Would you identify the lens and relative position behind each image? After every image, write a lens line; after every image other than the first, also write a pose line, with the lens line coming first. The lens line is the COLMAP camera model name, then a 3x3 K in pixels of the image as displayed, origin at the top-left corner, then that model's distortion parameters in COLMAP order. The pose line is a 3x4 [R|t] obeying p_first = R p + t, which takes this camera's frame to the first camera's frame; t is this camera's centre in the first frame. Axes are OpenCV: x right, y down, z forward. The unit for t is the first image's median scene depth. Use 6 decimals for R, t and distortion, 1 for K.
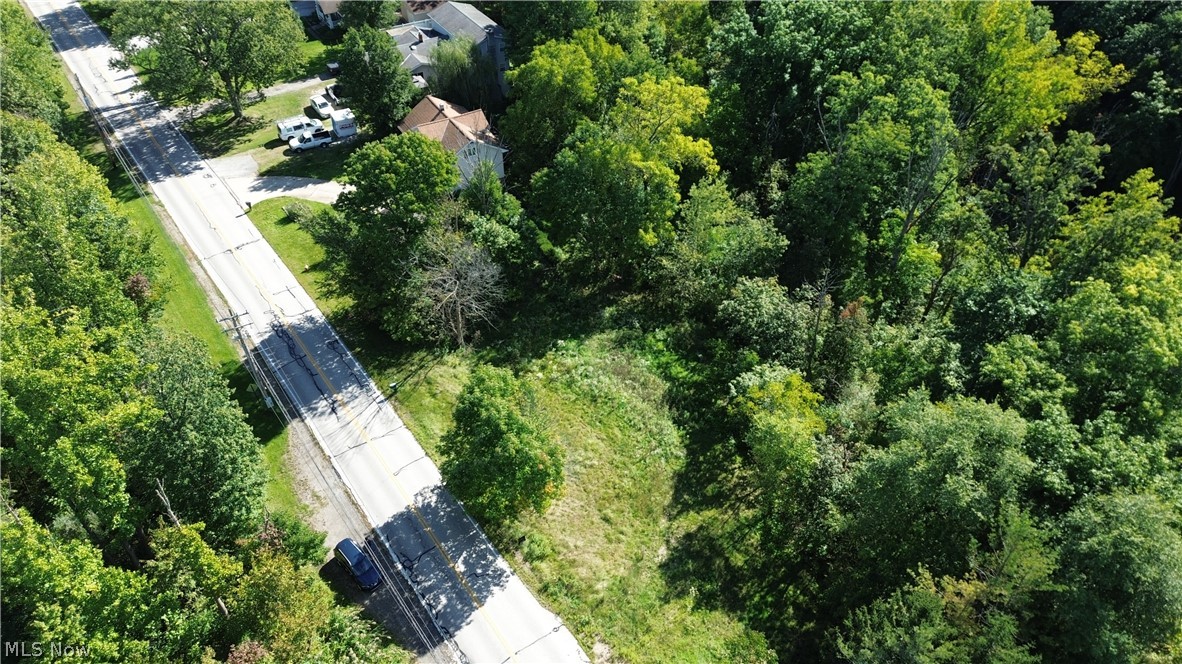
lens RADIAL K [[837.6, 0, 582.8], [0, 837.6, 330.0], [0, 0, 1]] dist [0.063967, -0.067038]
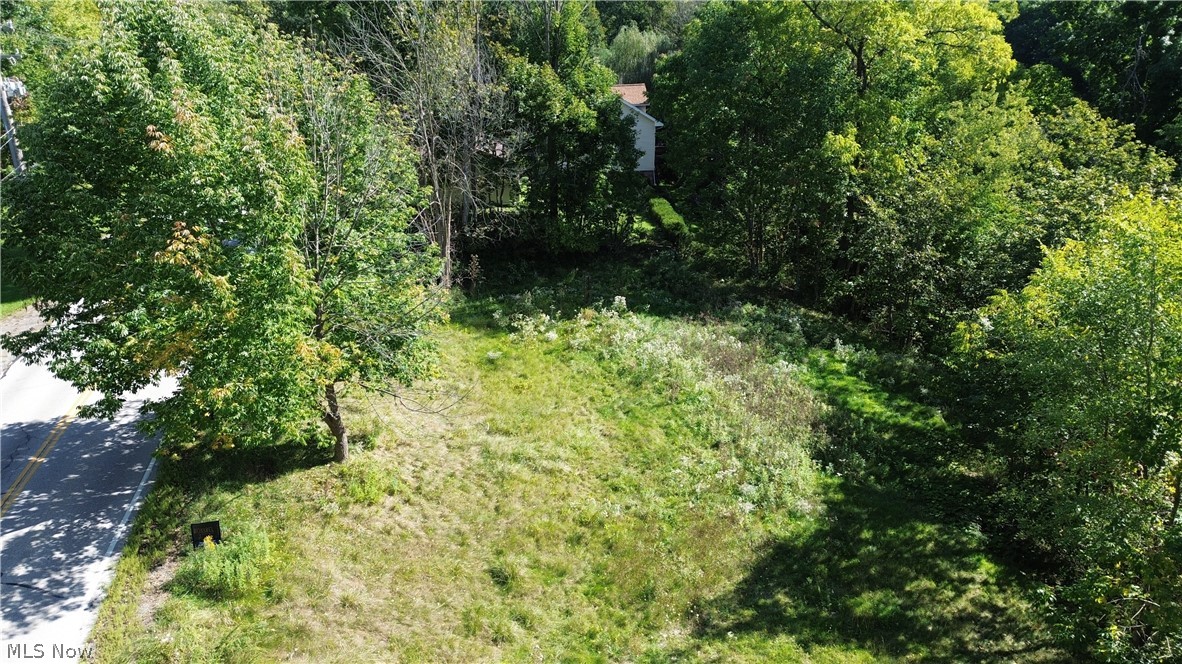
lens RADIAL K [[837.6, 0, 586.1], [0, 837.6, 330.7], [0, 0, 1]] dist [0.063967, -0.067038]
pose [[0.927483, 0.133094, -0.349371, 0.147307], [-0.249422, 0.916404, -0.313038, 0.217108], [0.278502, 0.377478, 0.883146, 0.645503]]
